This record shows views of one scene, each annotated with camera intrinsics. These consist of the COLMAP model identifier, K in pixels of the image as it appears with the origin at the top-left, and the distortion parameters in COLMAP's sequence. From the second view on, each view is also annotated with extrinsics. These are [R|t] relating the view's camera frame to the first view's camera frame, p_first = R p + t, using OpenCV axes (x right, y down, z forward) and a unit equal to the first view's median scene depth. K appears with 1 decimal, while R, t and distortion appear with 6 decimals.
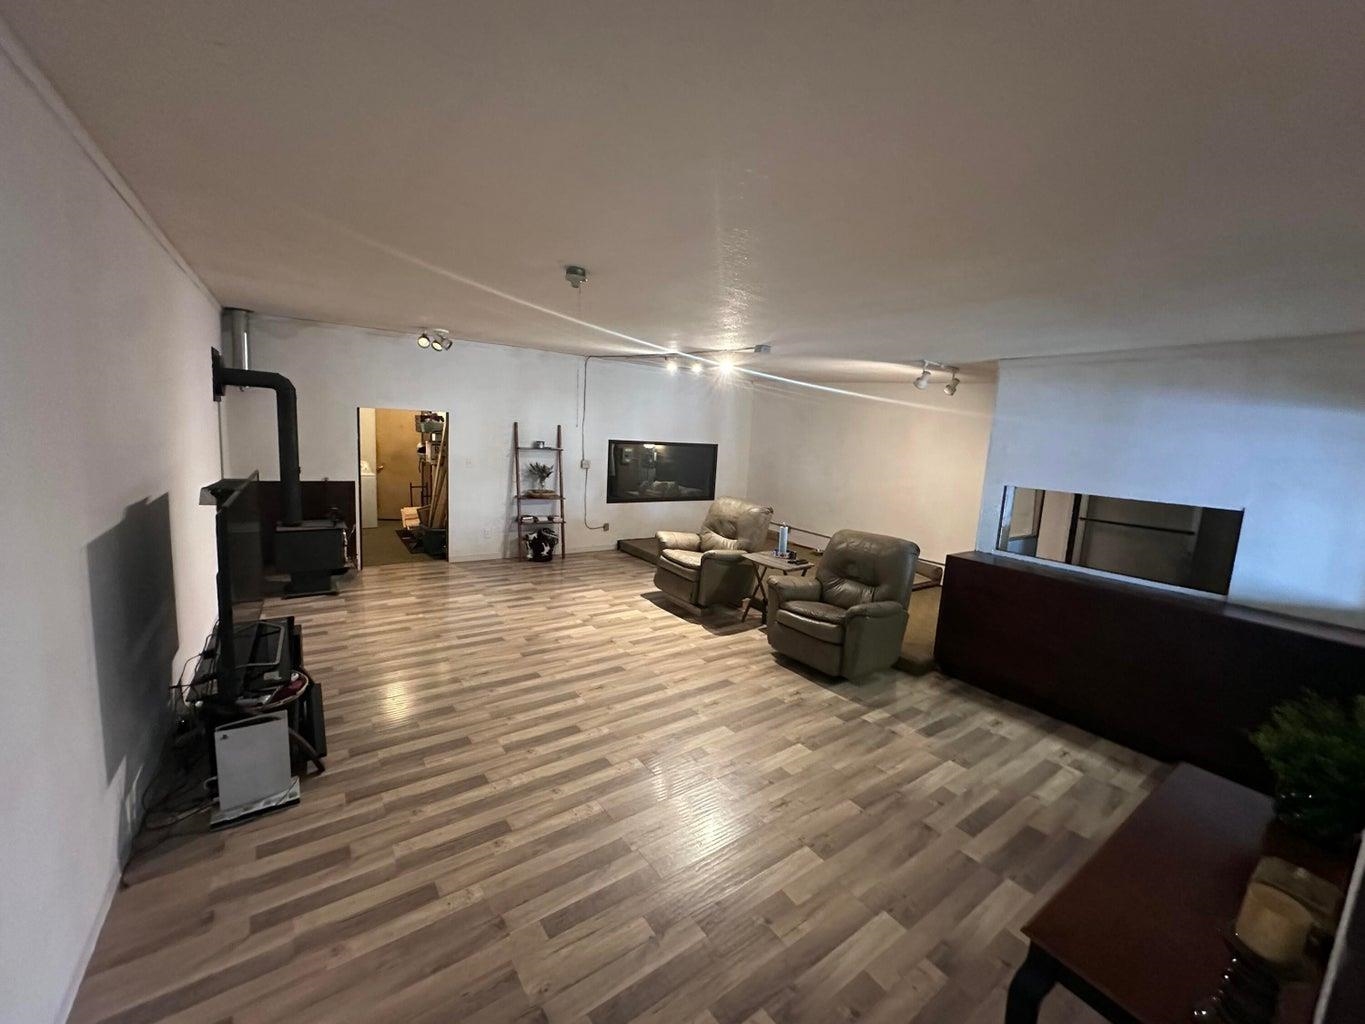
lens RADIAL K [[541.0, 0, 678.4], [0, 541.0, 506.7], [0, 0, 1]] dist [-0.000154, 0.000135]
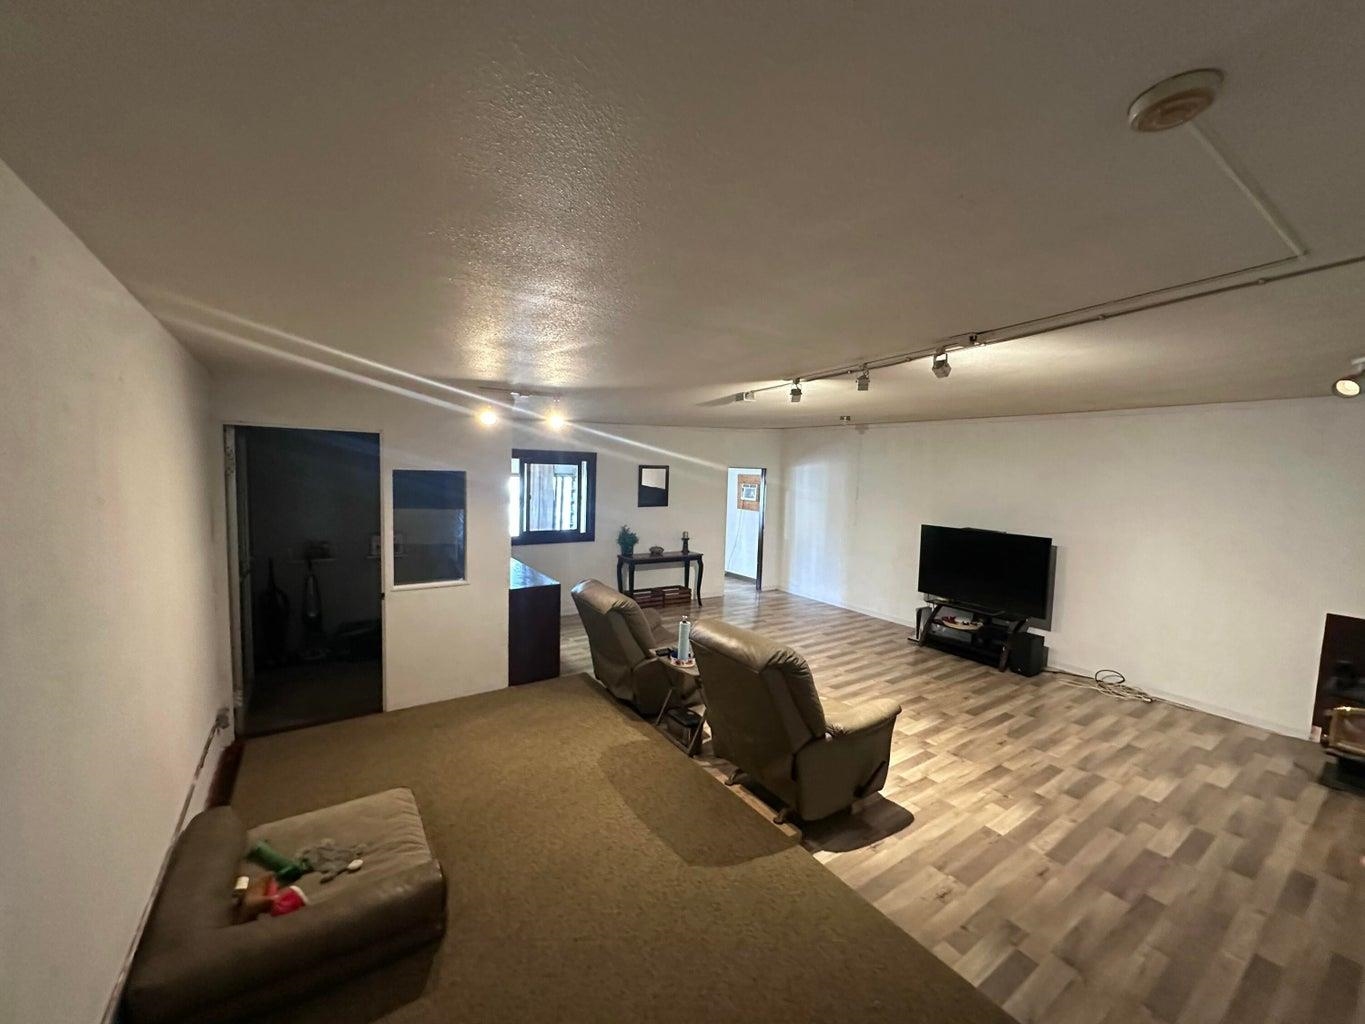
lens RADIAL K [[541.0, 0, 678.4], [0, 541.0, 506.7], [0, 0, 1]] dist [-0.000154, 0.000135]
pose [[-0.995296, -0.095880, 0.013876, 0.218242], [-0.090790, 0.973100, 0.211738, -0.271670], [-0.033804, 0.209482, -0.977228, 1.766829]]
